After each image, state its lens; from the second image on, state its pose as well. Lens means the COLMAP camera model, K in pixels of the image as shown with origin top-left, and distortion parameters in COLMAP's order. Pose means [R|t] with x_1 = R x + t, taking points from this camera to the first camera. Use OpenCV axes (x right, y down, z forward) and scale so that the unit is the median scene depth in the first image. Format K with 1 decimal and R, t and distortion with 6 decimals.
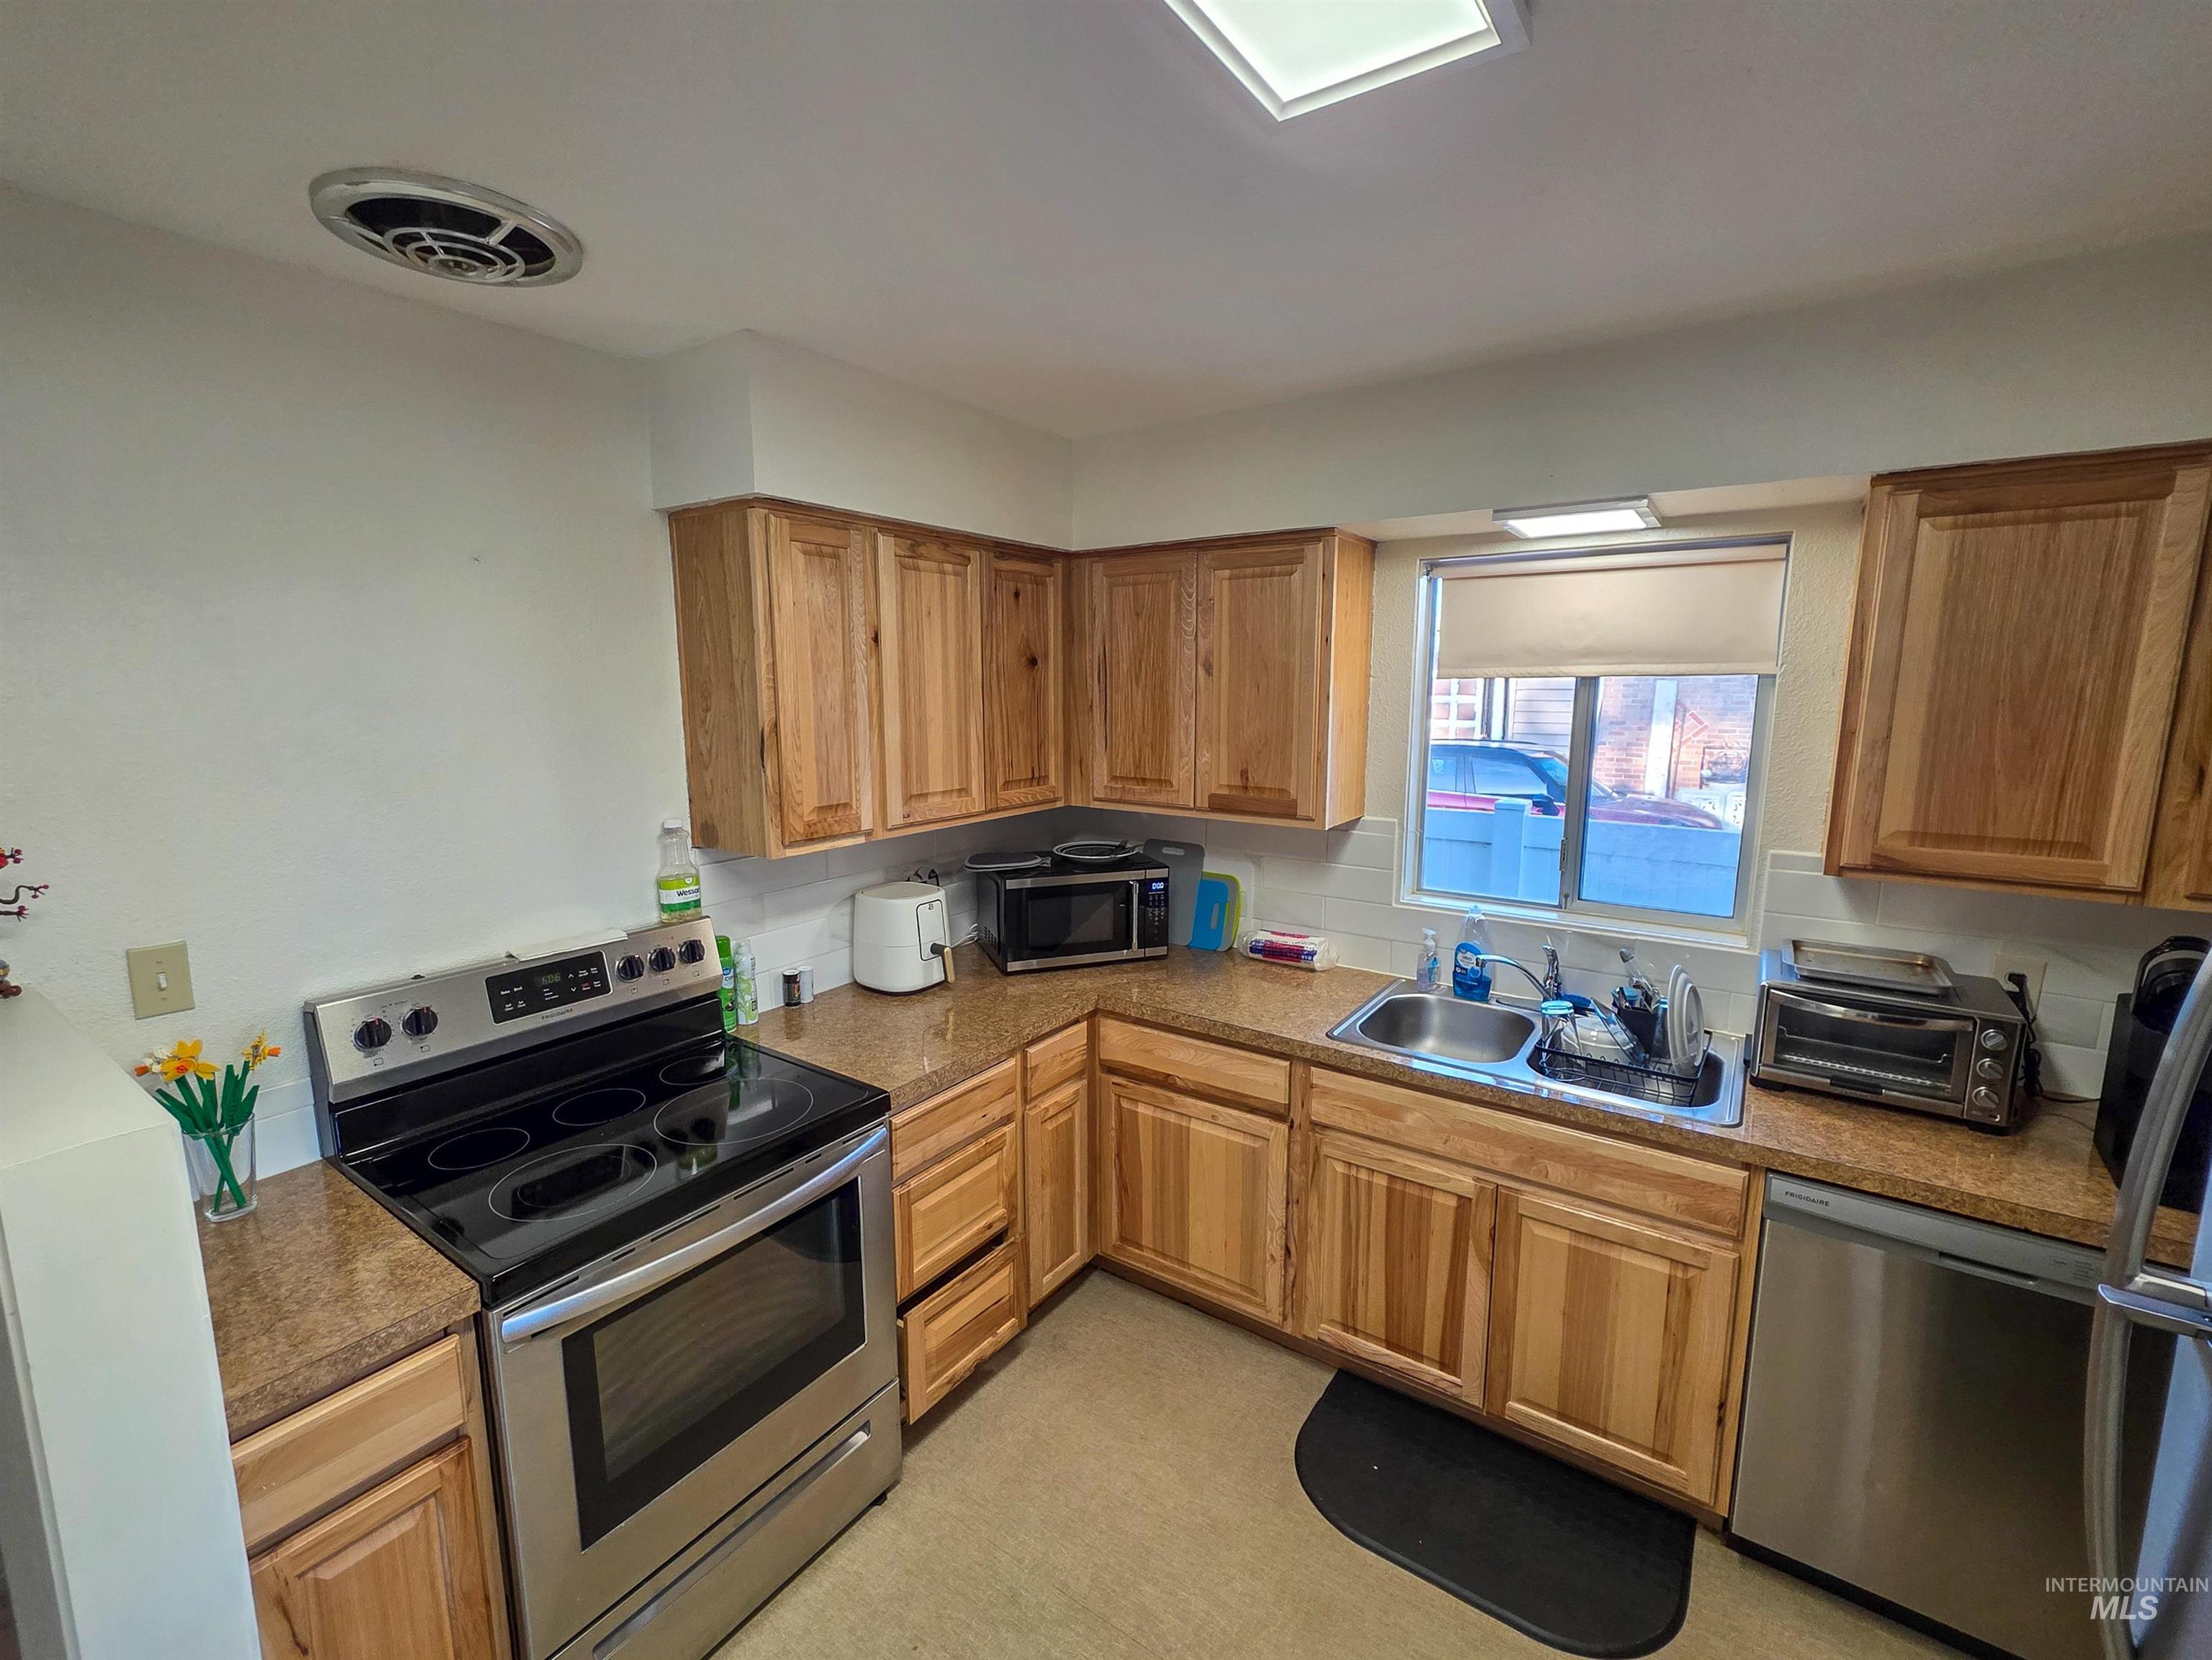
lens RADIAL K [[954.8, 0, 1107.8], [0, 954.8, 826.4], [0, 0, 1]] dist [0.001521, -0.000364]
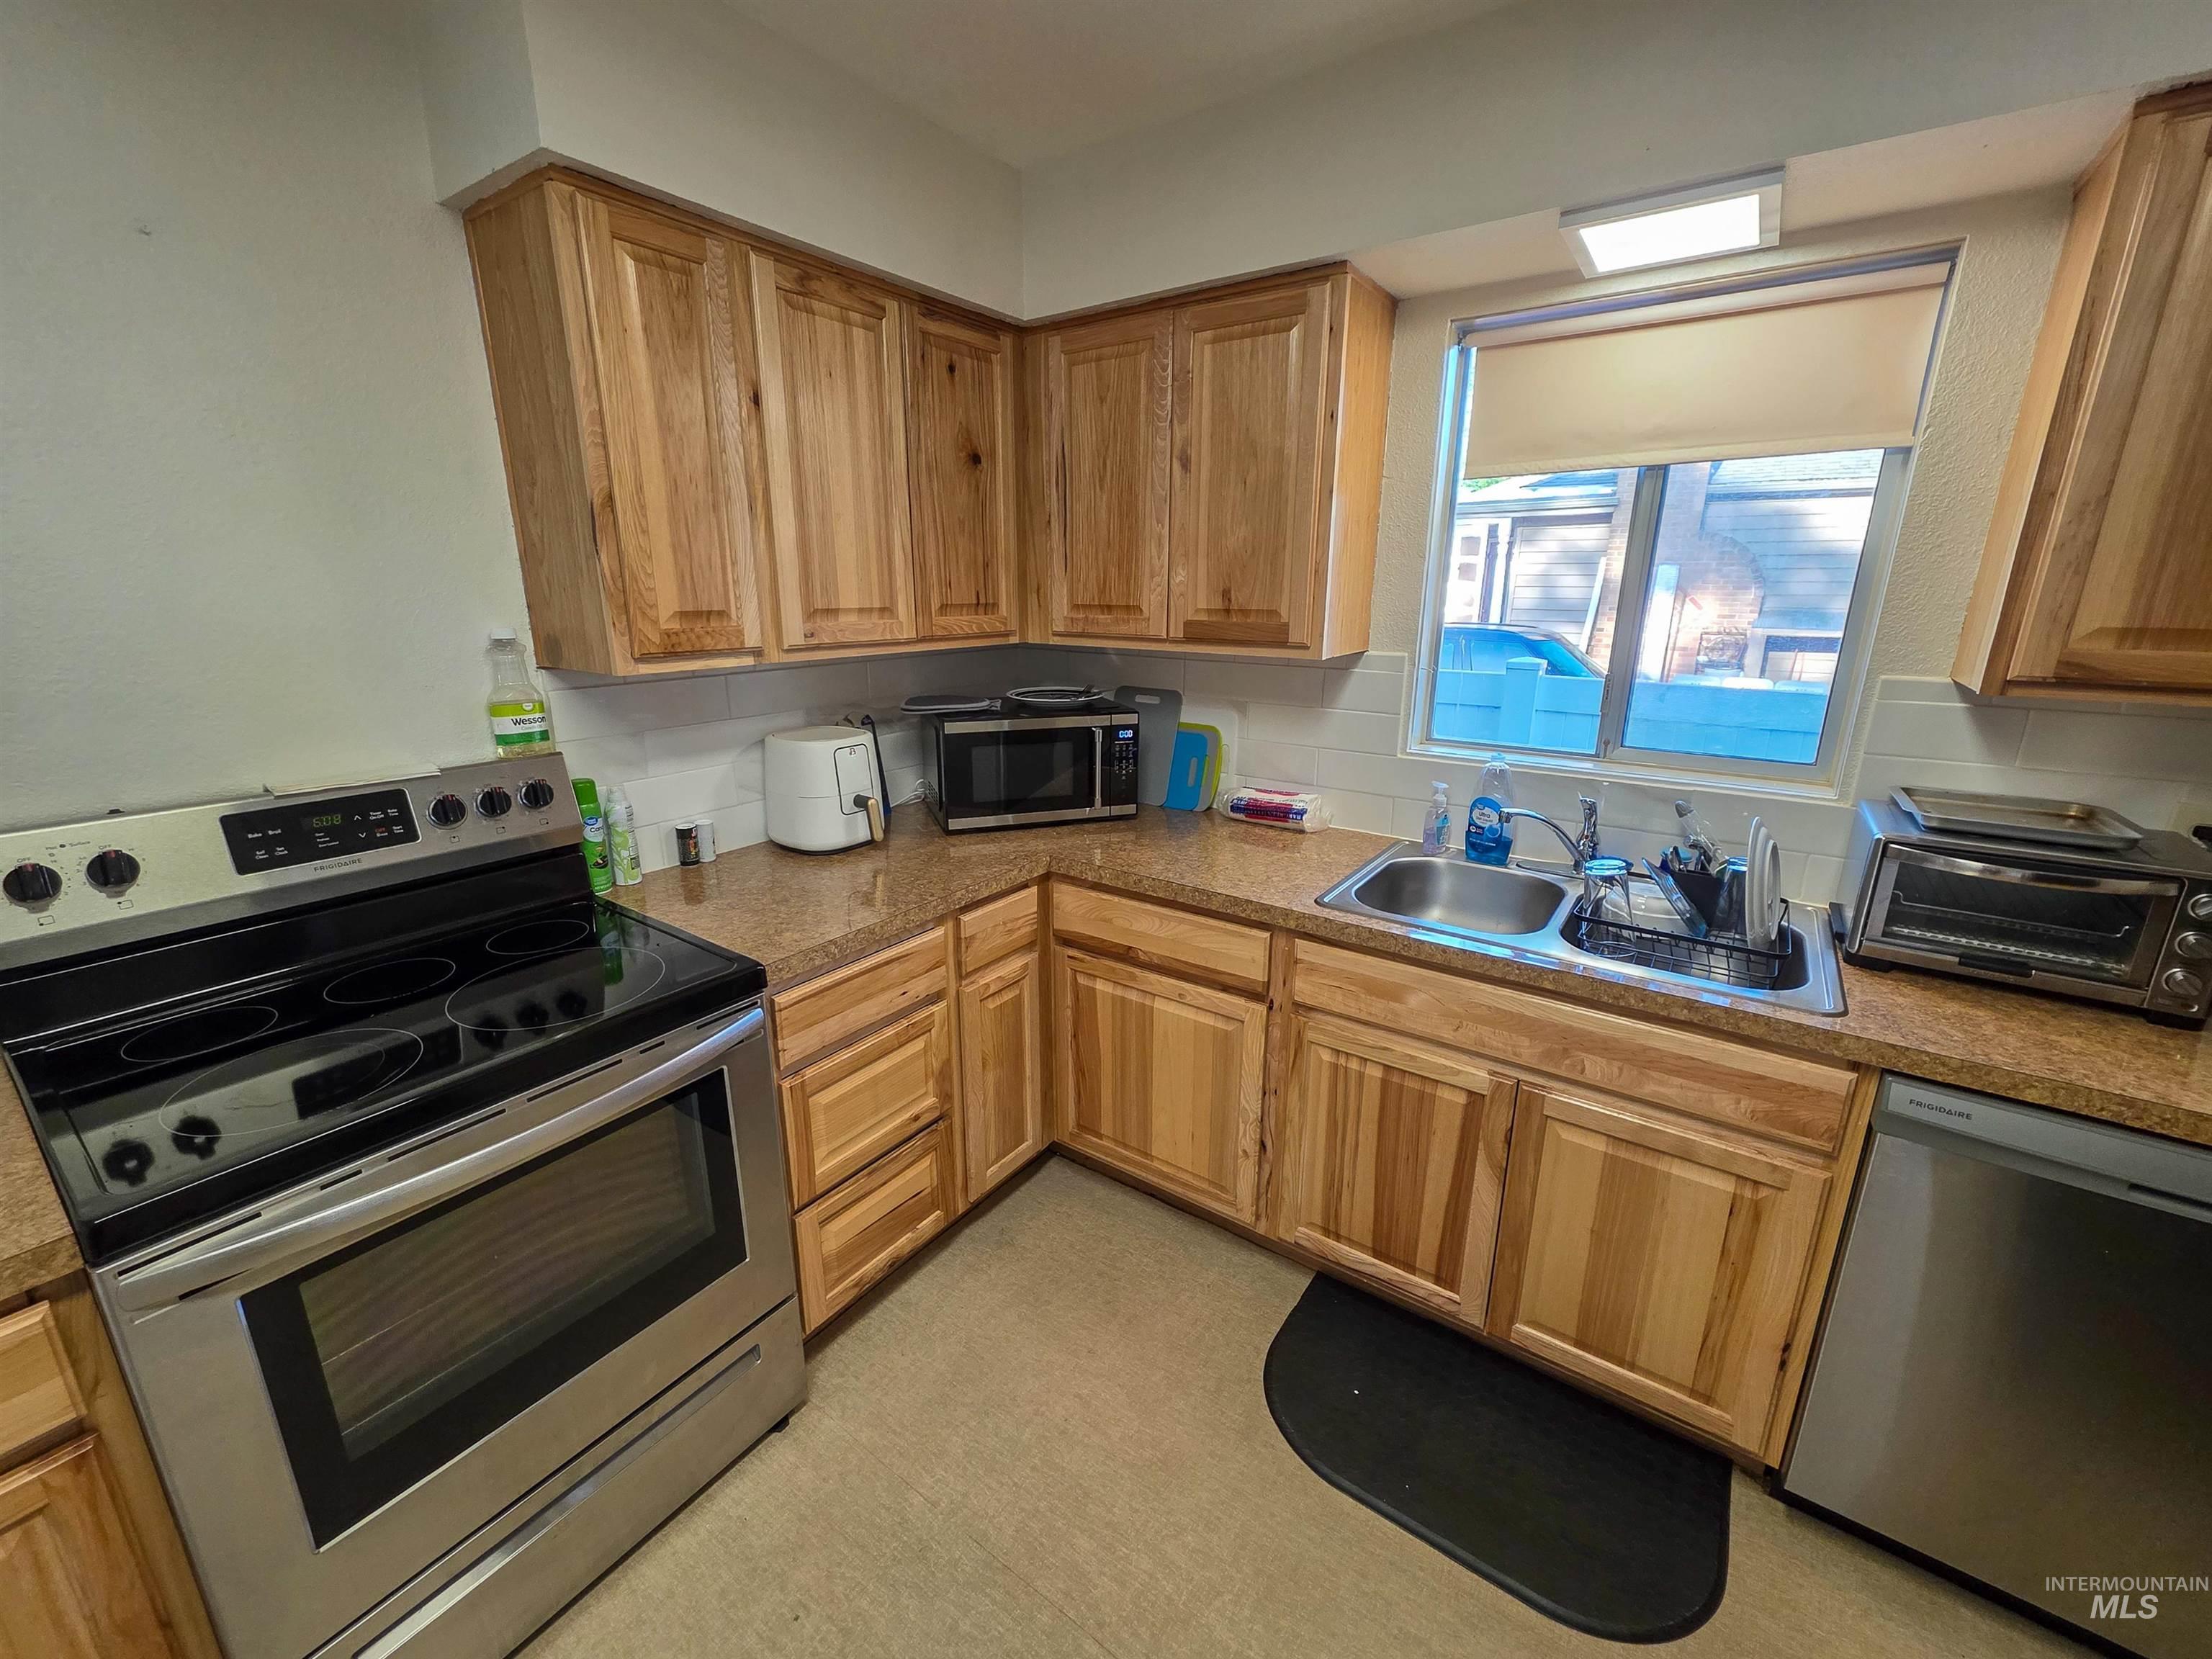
lens RADIAL K [[889.5, 0, 1112.5], [0, 889.5, 825.0], [0, 0, 1]] dist [0.000938, -0.000638]
pose [[0.999975, 0.006614, -0.002301, 0.055420], [-0.006308, 0.993439, 0.114192, 0.067172], [0.003042, -0.114175, 0.993456, 0.245833]]
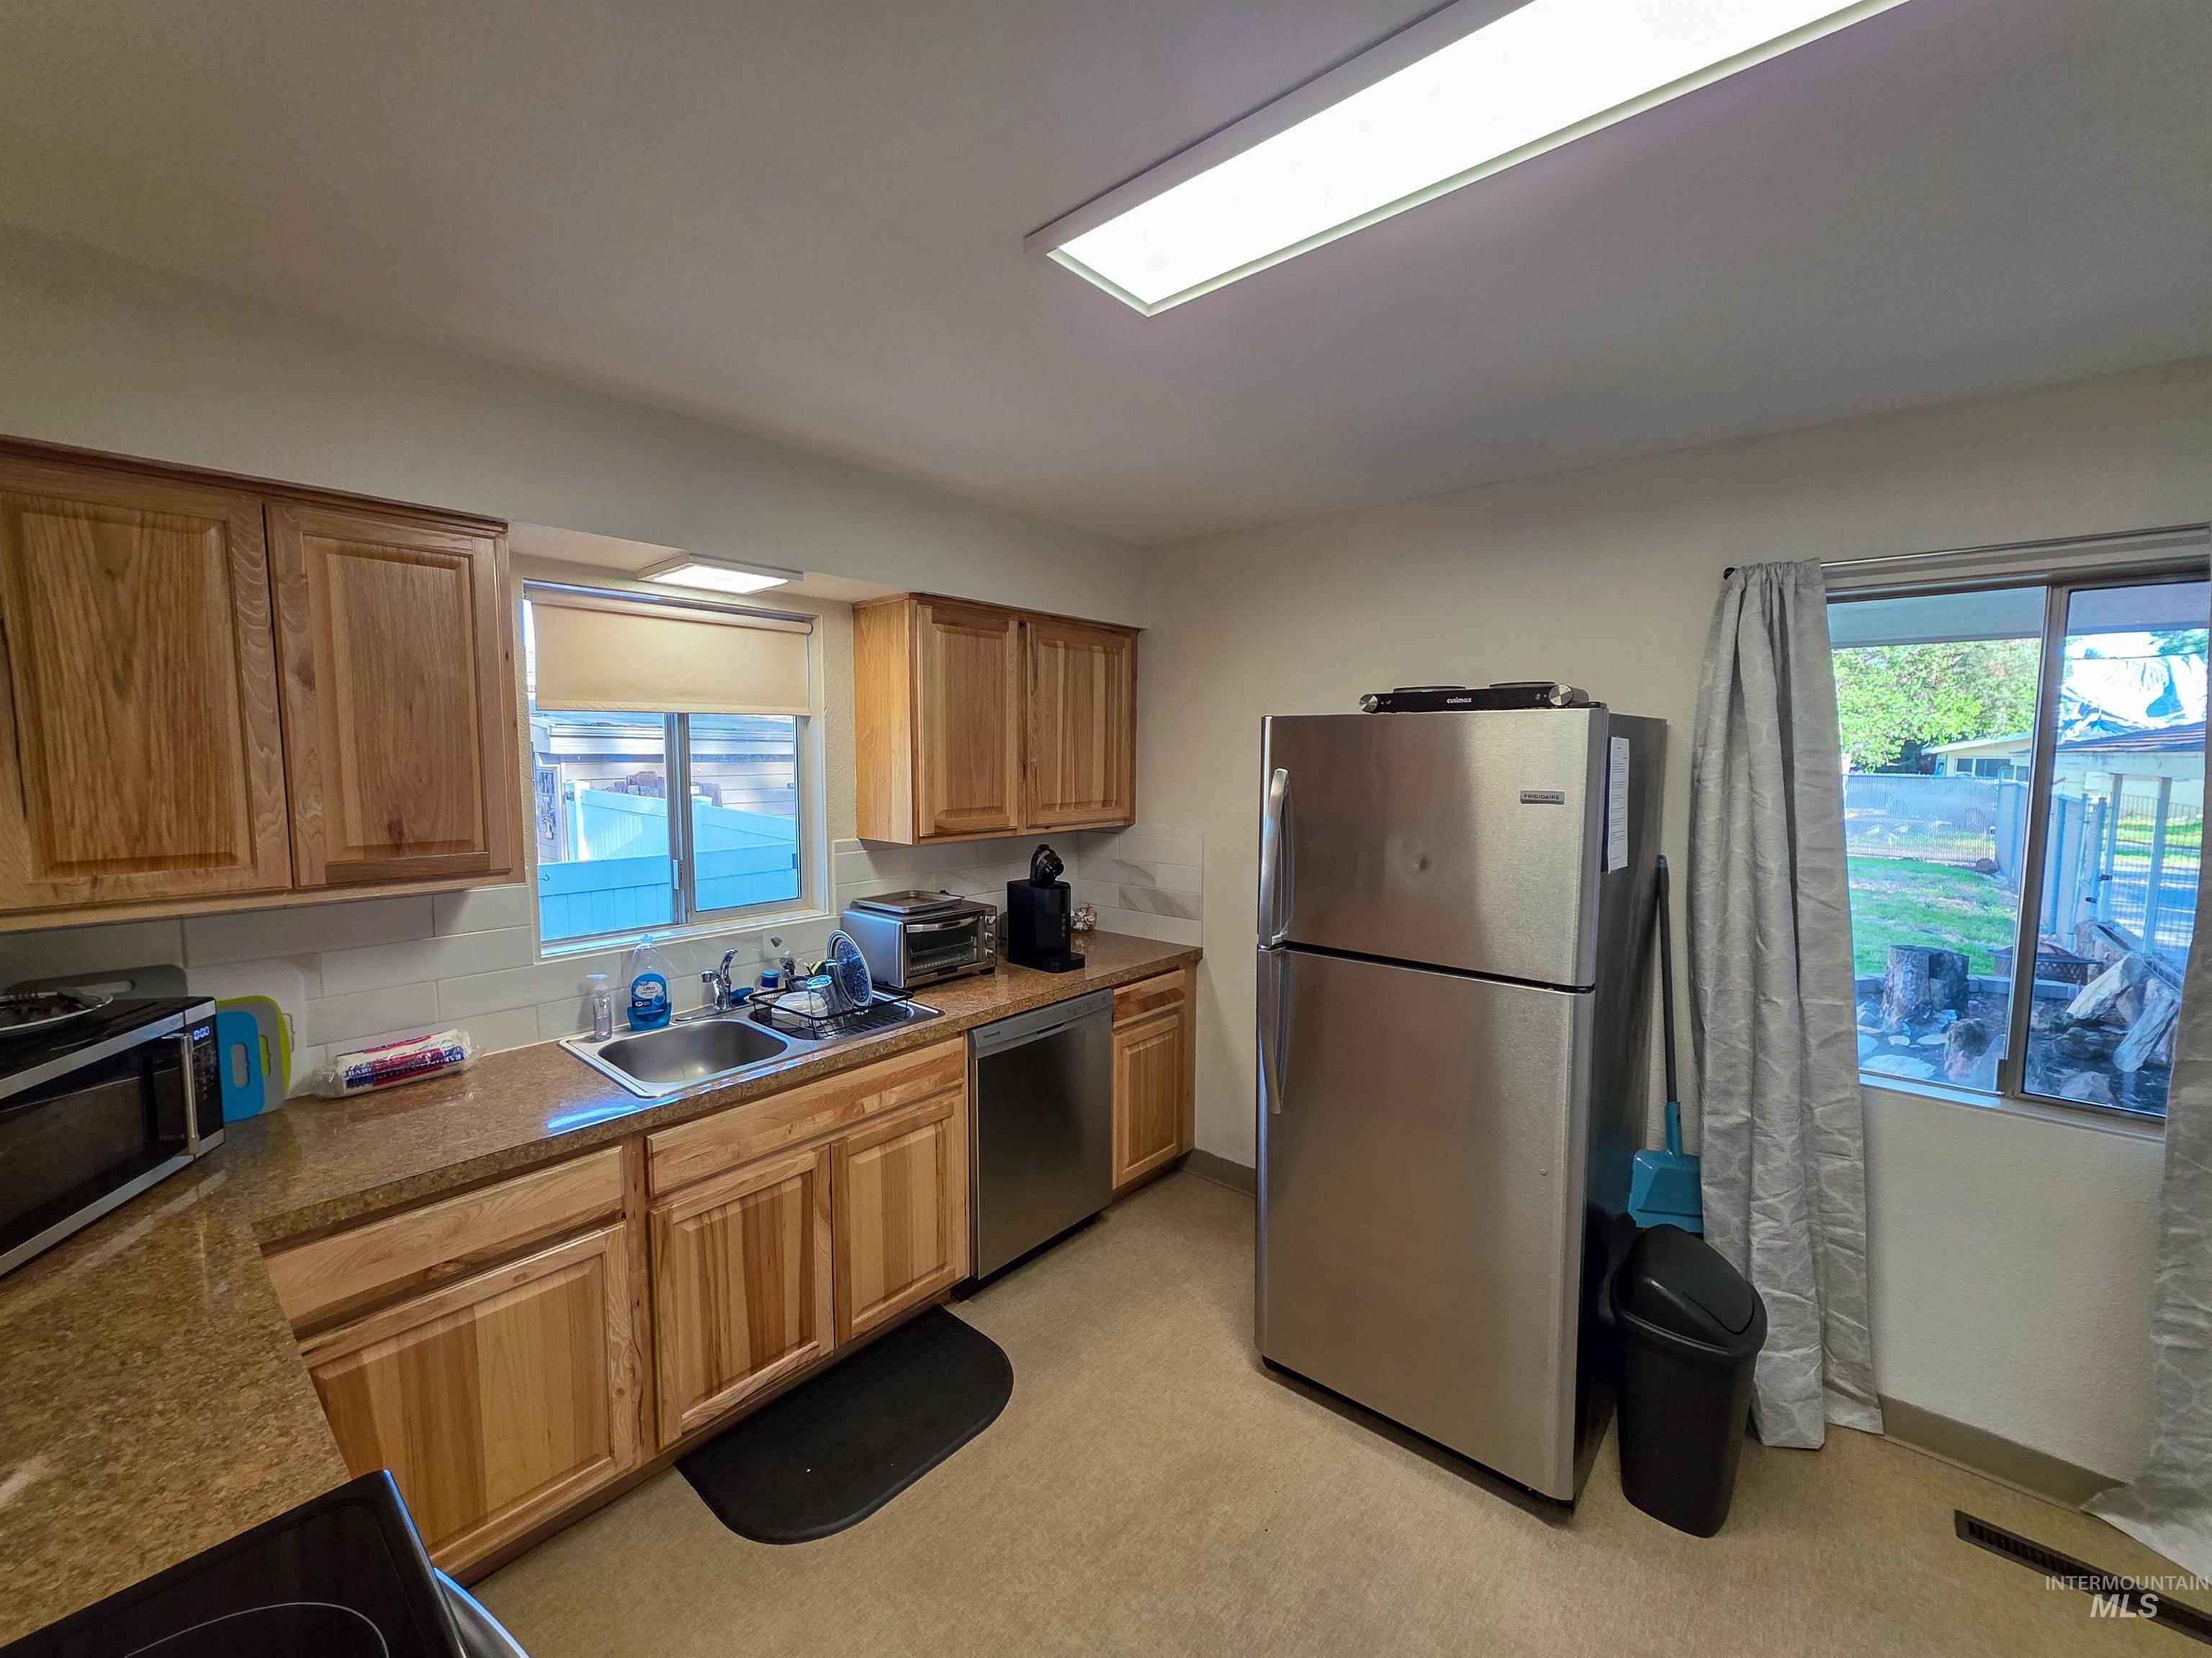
lens RADIAL K [[889.4, 0, 1069.6], [0, 889.4, 823.9], [0, 0, 1]] dist [0.000938, -0.000638]
pose [[0.119097, -0.077190, 0.989878, -0.547304], [0.150094, 0.986916, 0.058900, -0.023845], [-0.981472, 0.141560, 0.129125, 0.482419]]
